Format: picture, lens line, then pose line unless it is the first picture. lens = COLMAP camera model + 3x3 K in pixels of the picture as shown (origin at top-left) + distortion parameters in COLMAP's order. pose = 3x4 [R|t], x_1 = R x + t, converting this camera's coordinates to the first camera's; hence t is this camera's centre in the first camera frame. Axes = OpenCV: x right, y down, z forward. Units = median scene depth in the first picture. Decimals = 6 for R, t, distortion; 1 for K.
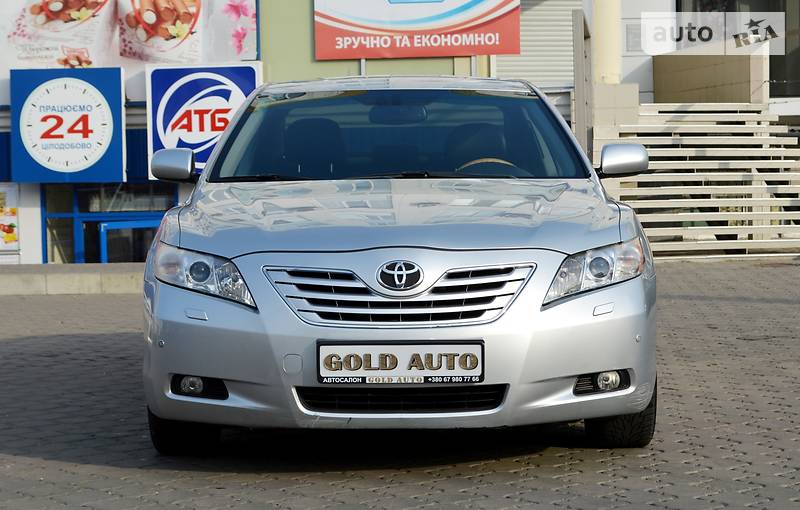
lens RADIAL K [[1872.1, 0, 399.8], [0, 1872.1, 257.0], [0, 0, 1]] dist [-0.013619, 0.000000]
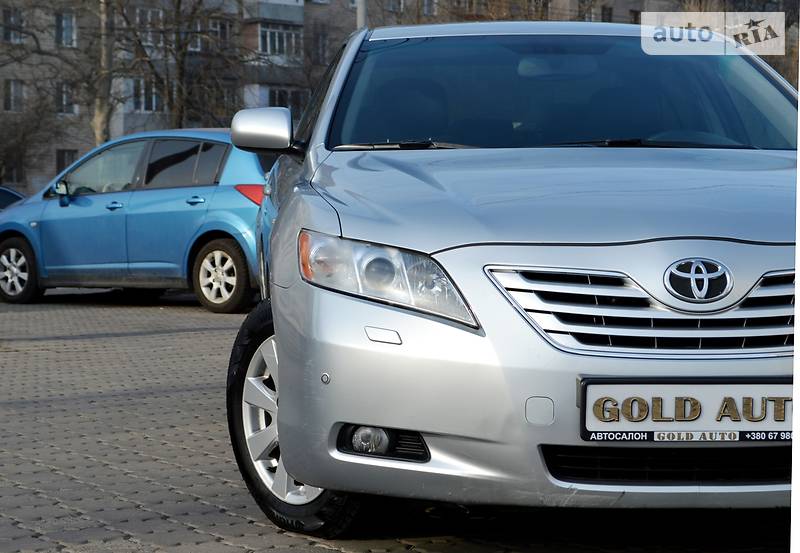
lens RADIAL K [[1824.8, 0, 396.2], [0, 1824.8, 269.9], [0, 0, 1]] dist [0.120245, 0.000000]
pose [[0.995332, 0.009286, 0.096067, -0.170867], [-0.009266, 0.999957, -0.000648, 0.007528], [-0.096068, -0.000245, 0.995375, 0.354113]]
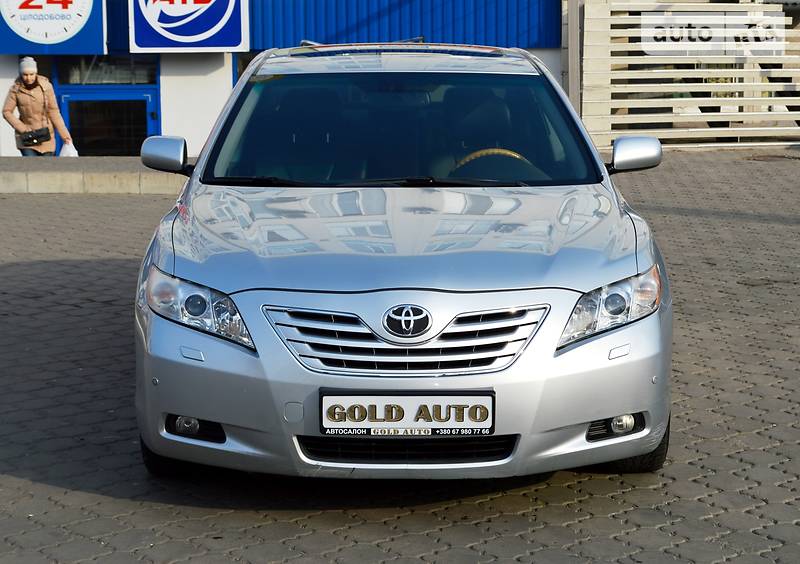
lens RADIAL K [[1872.6, 0, 406.1], [0, 1872.6, 280.4], [0, 0, 1]] dist [0.004692, 0.000000]
pose [[0.999852, 0.009227, 0.014531, -0.014469], [-0.010611, 0.995108, 0.098220, -0.103766], [-0.013553, -0.098359, 0.995059, 0.055857]]
